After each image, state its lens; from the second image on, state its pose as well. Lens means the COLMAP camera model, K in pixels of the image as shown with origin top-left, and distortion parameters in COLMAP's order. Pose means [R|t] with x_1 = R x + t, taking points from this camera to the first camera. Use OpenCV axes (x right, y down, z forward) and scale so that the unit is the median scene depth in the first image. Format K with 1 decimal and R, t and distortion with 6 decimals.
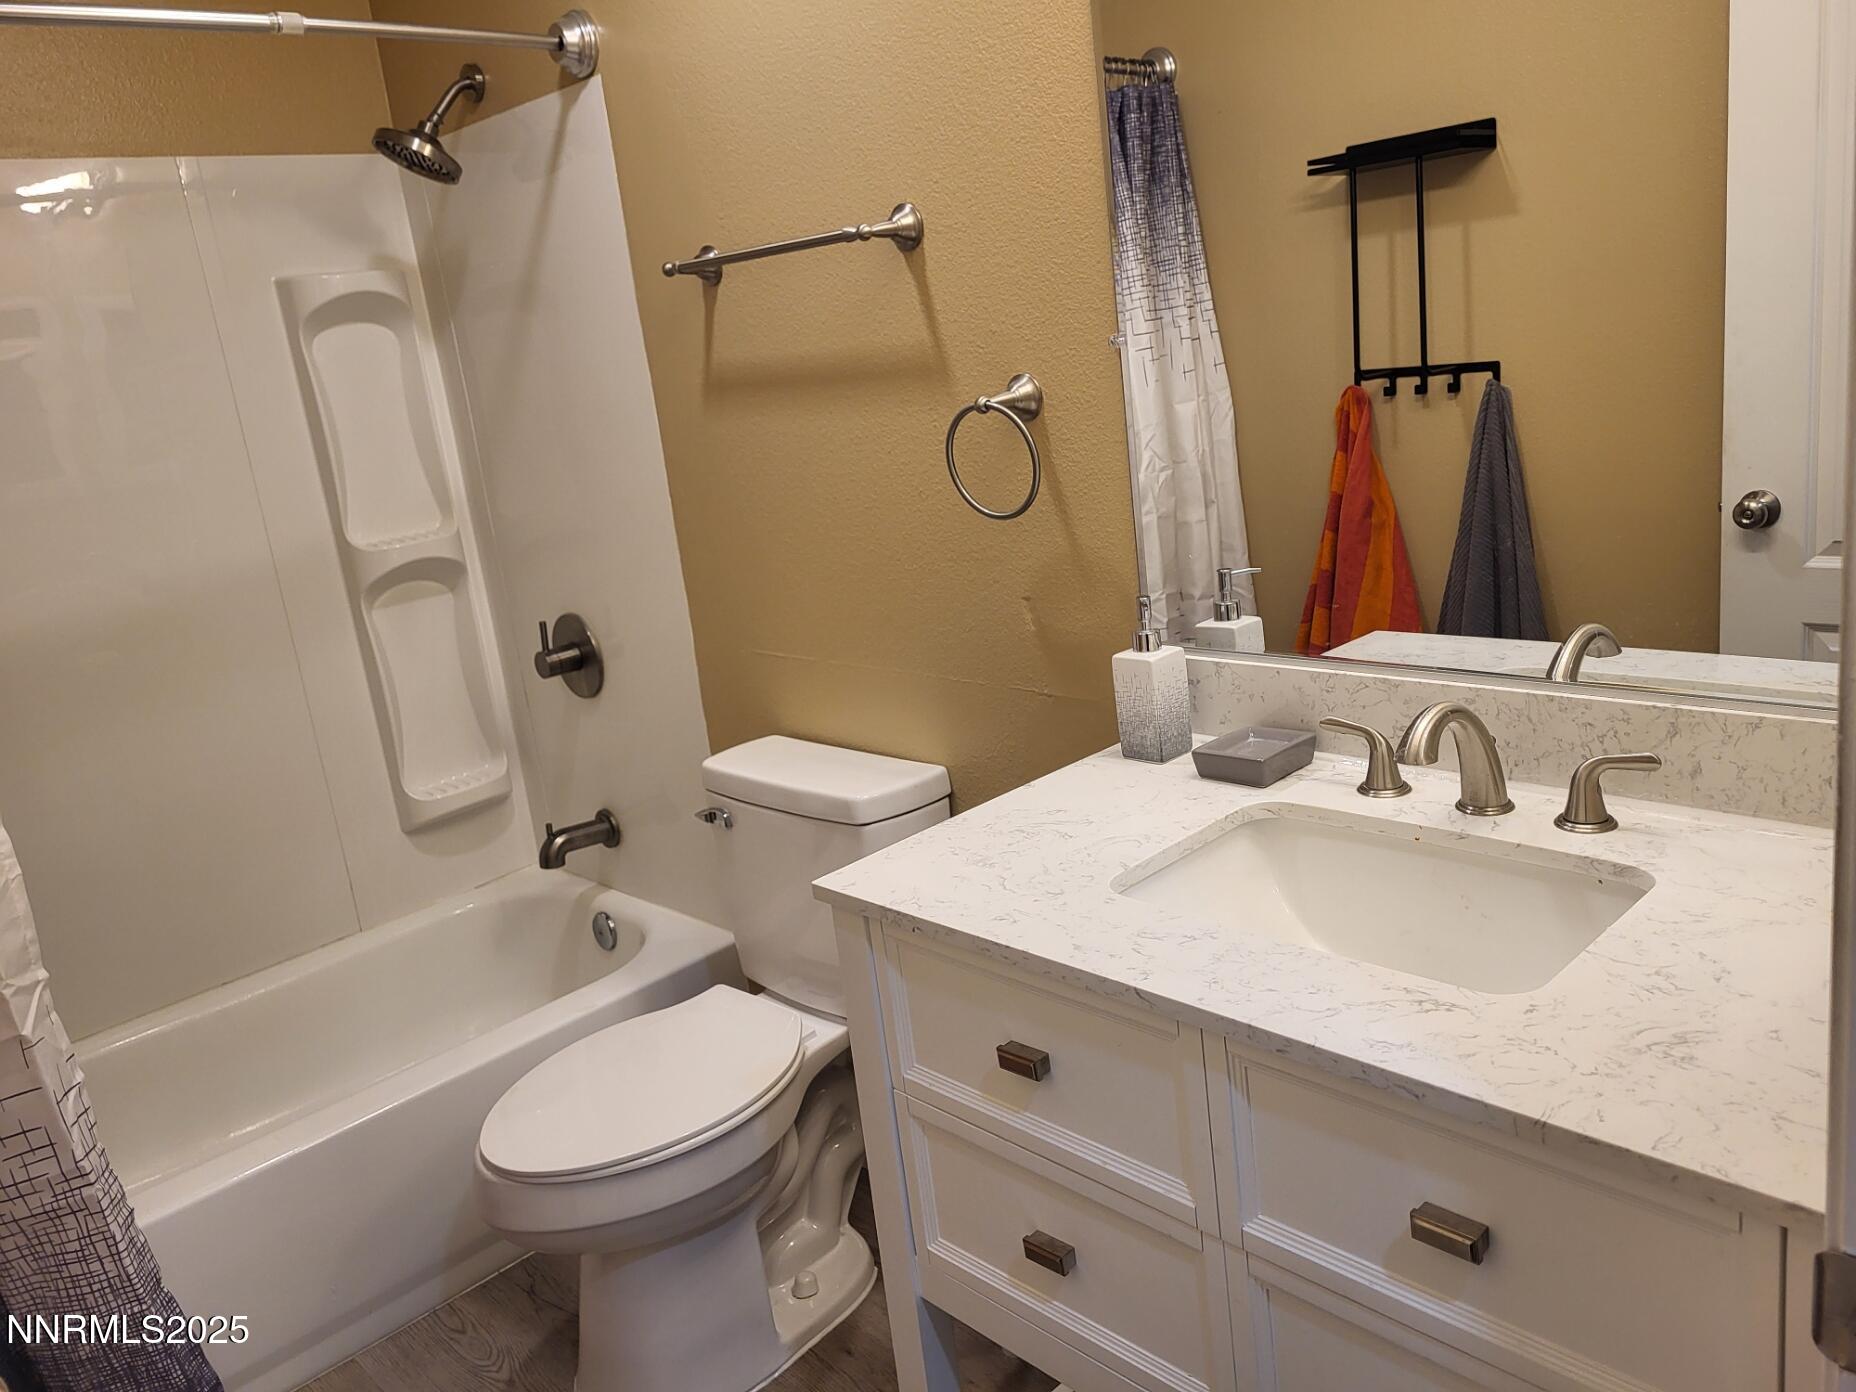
lens RADIAL K [[1426.5, 0, 928.0], [0, 1426.5, 696.0], [0, 0, 1]] dist [0.006147, 0.001451]
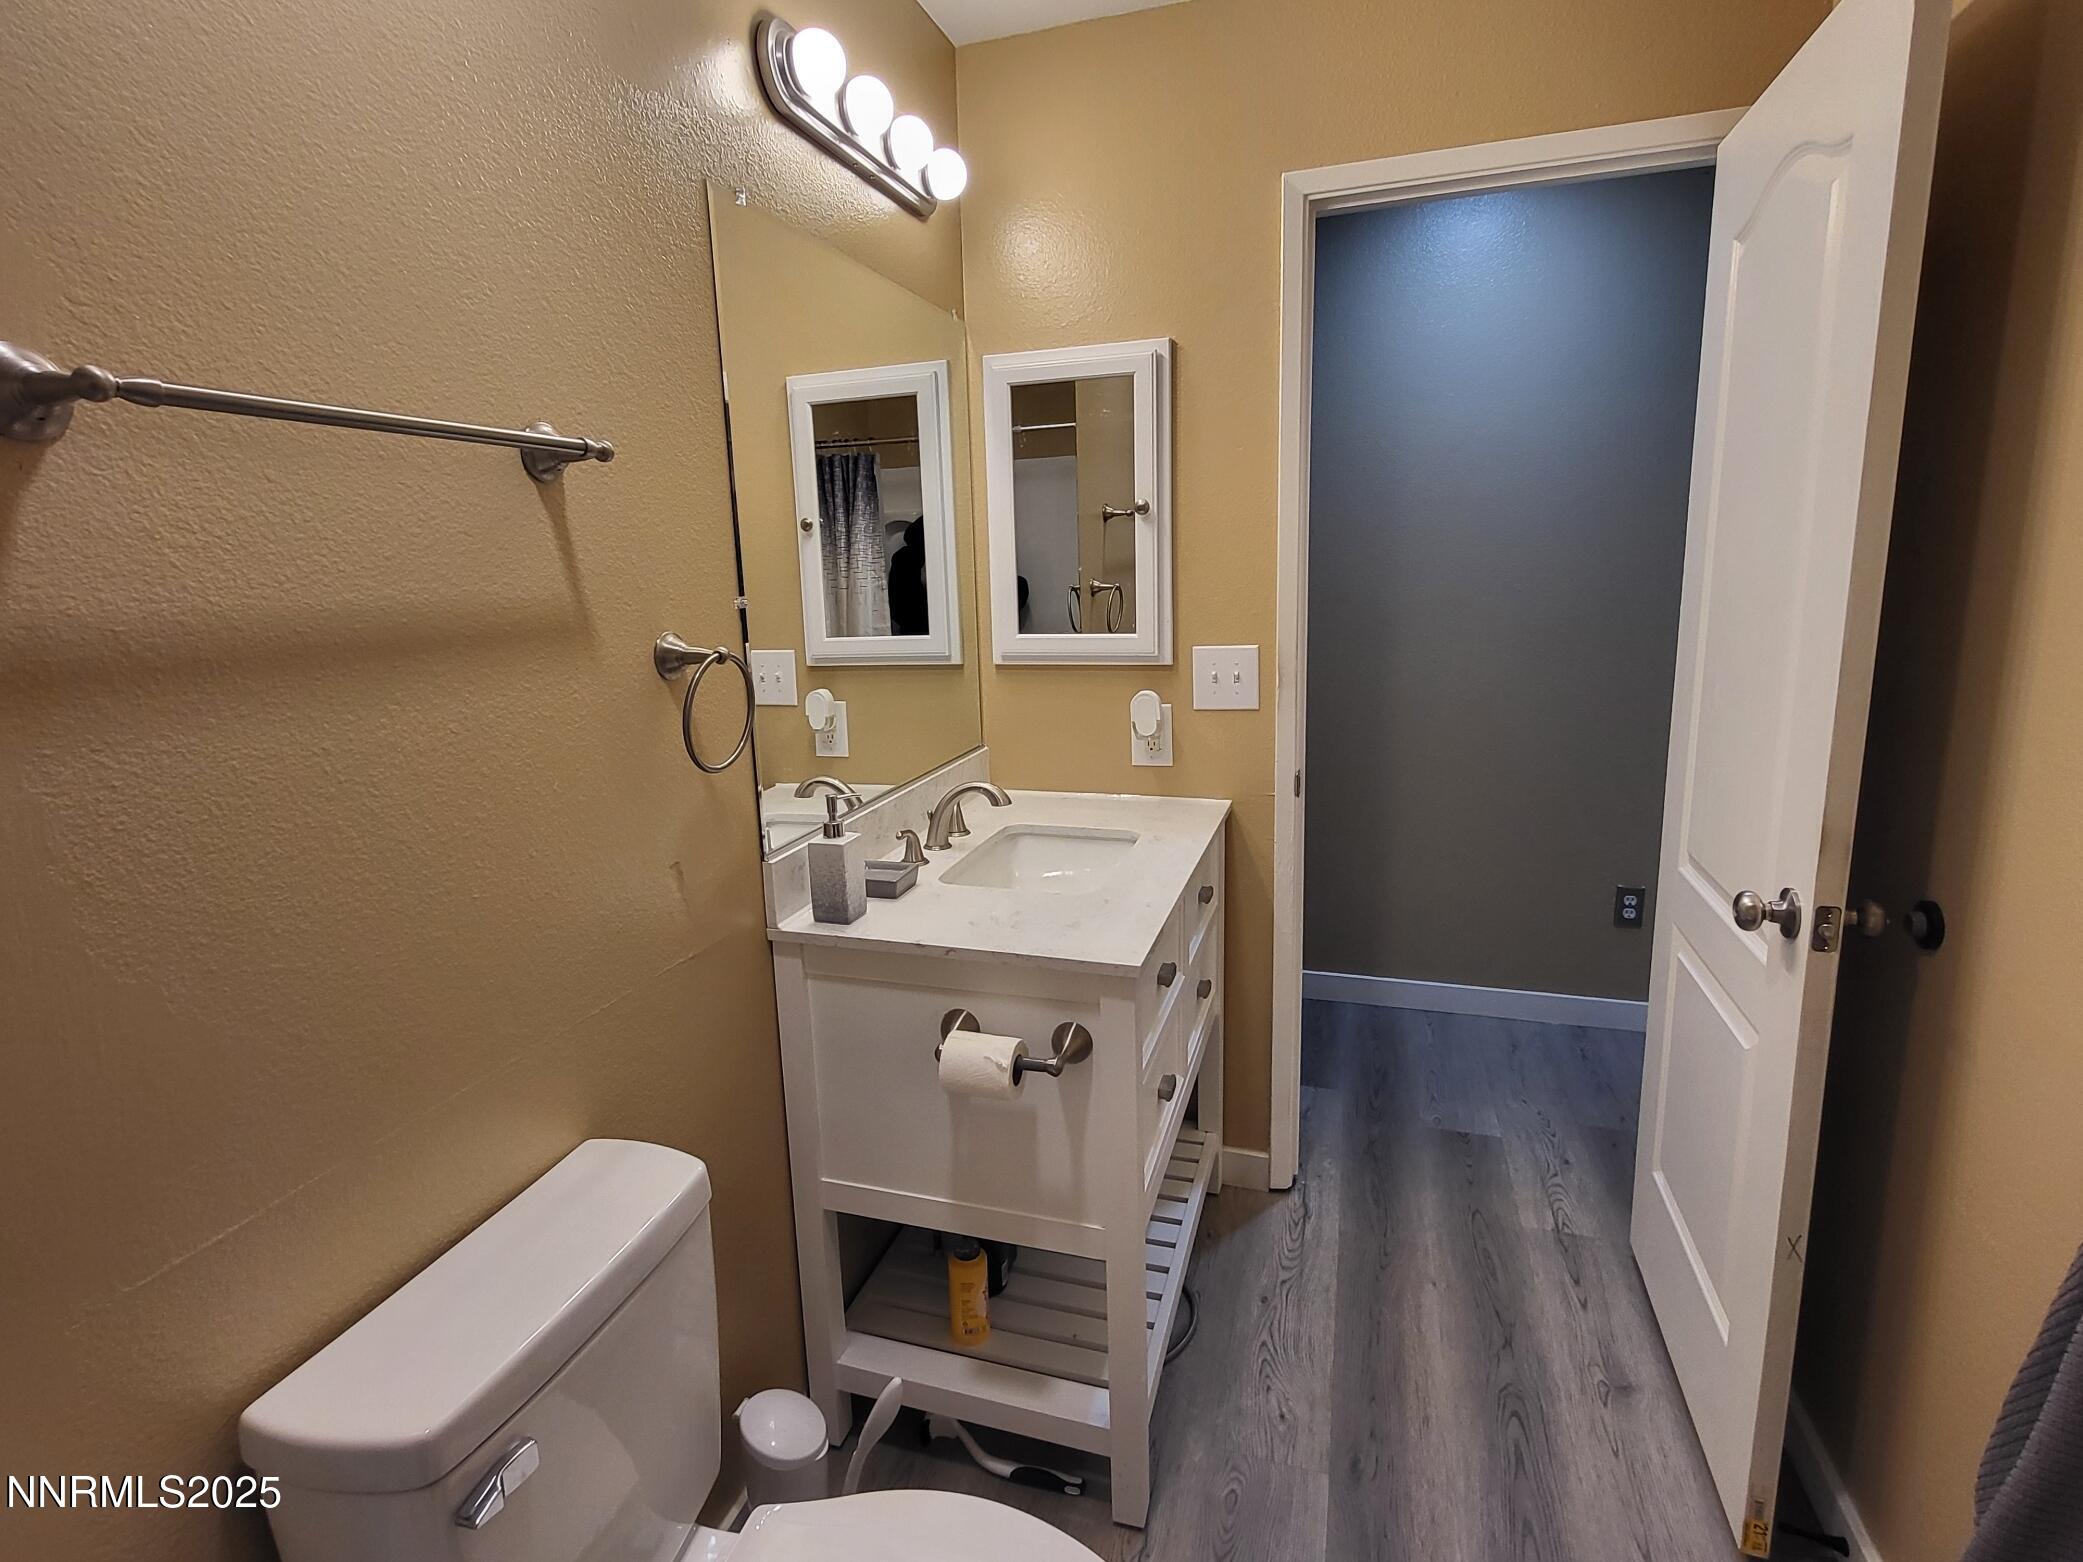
lens RADIAL K [[1041.3, 0, 1041.5], [0, 1041.3, 781.0], [0, 0, 1]] dist [-0.001850, 0.000130]
pose [[-0.479531, -0.046338, 0.876301, -0.669256], [0.312427, 0.924155, 0.219836, -0.200685], [-0.820024, 0.379198, -0.428683, 1.095070]]
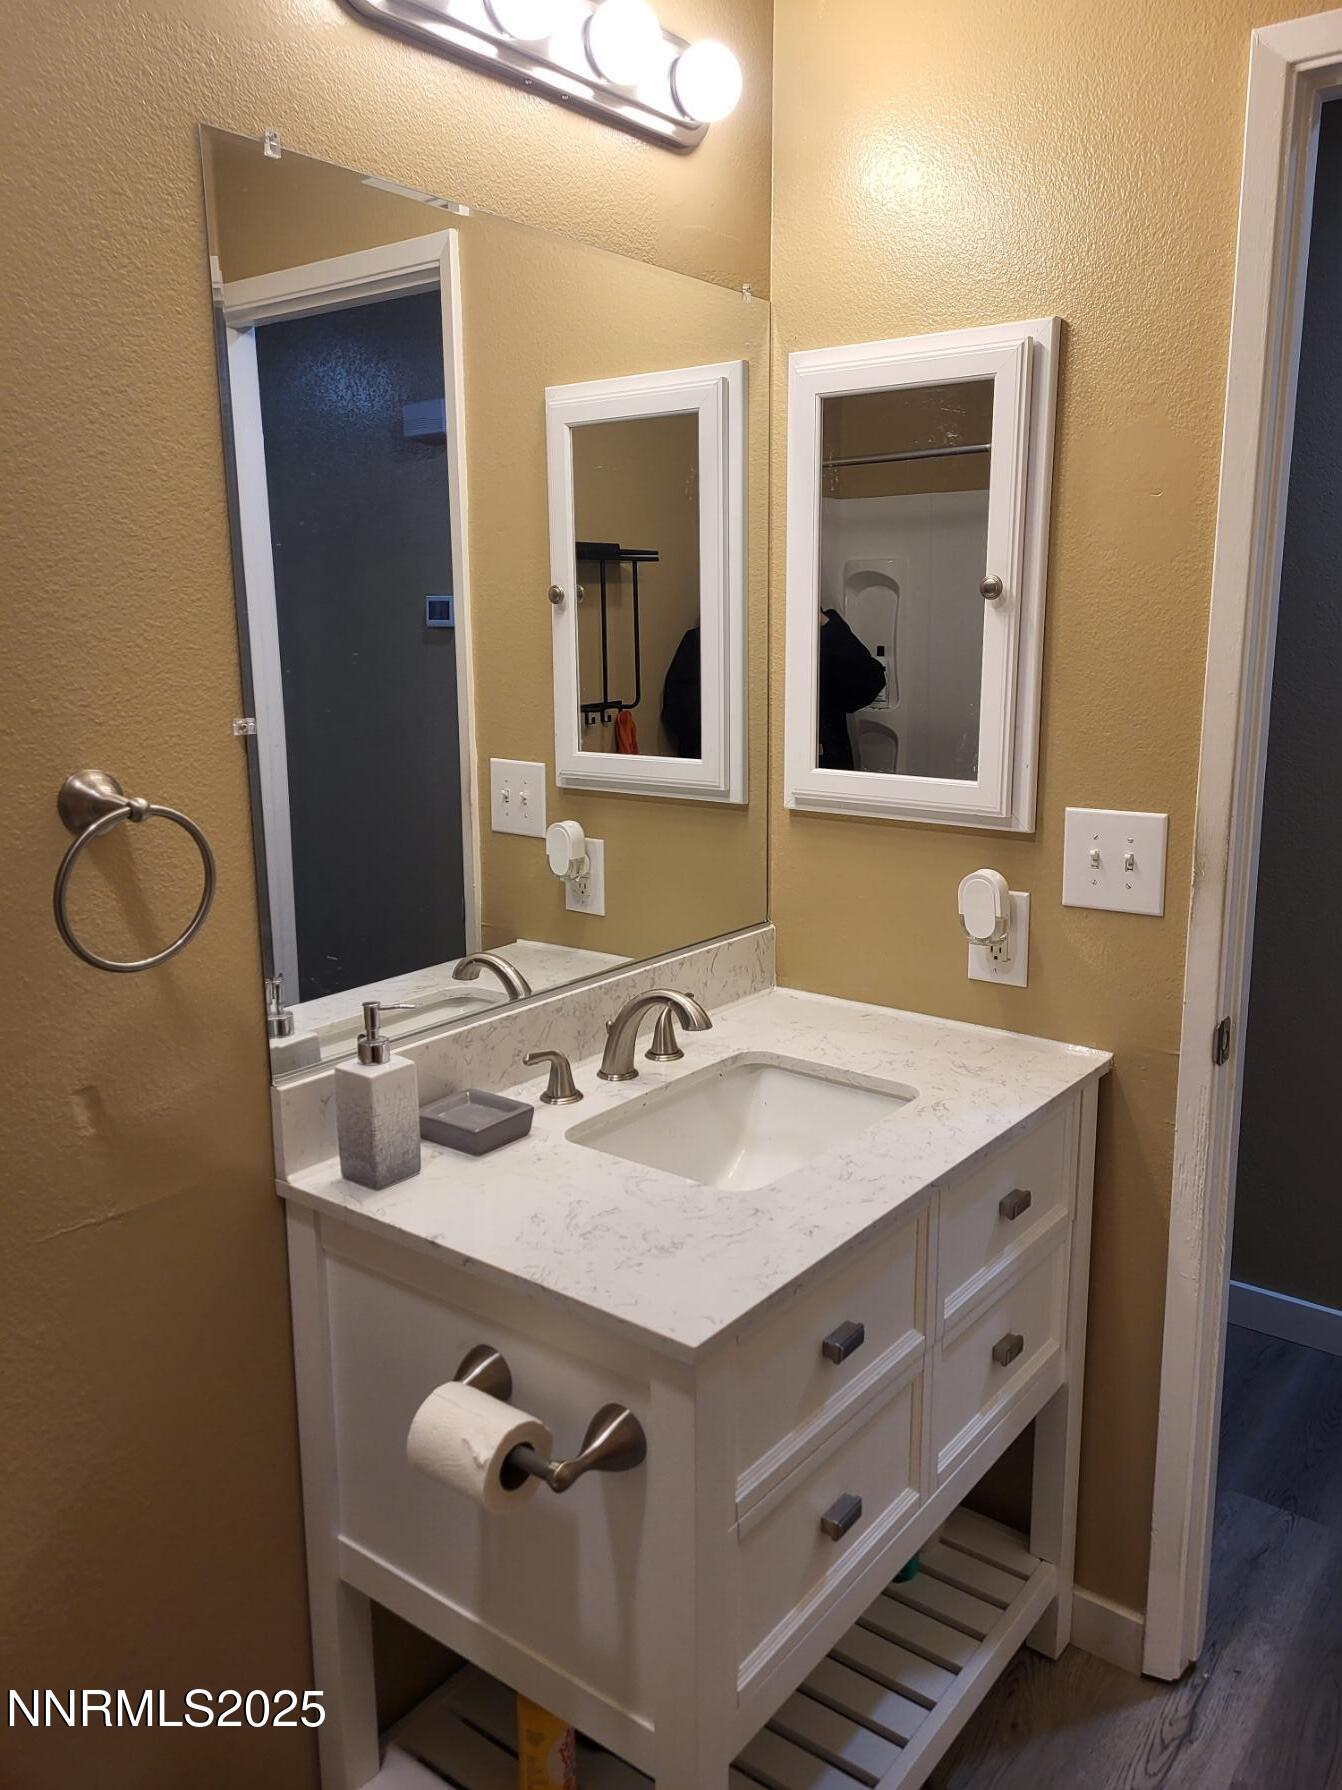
lens RADIAL K [[1364.7, 0, 735.9], [0, 1364.7, 912.2], [0, 0, 1]] dist [0.087625, -0.085660]
pose [[-0.182725, -0.090871, 0.978956, -0.644997], [0.273062, 0.951854, 0.139323, -0.160656], [-0.944483, 0.292773, -0.149114, 0.792405]]
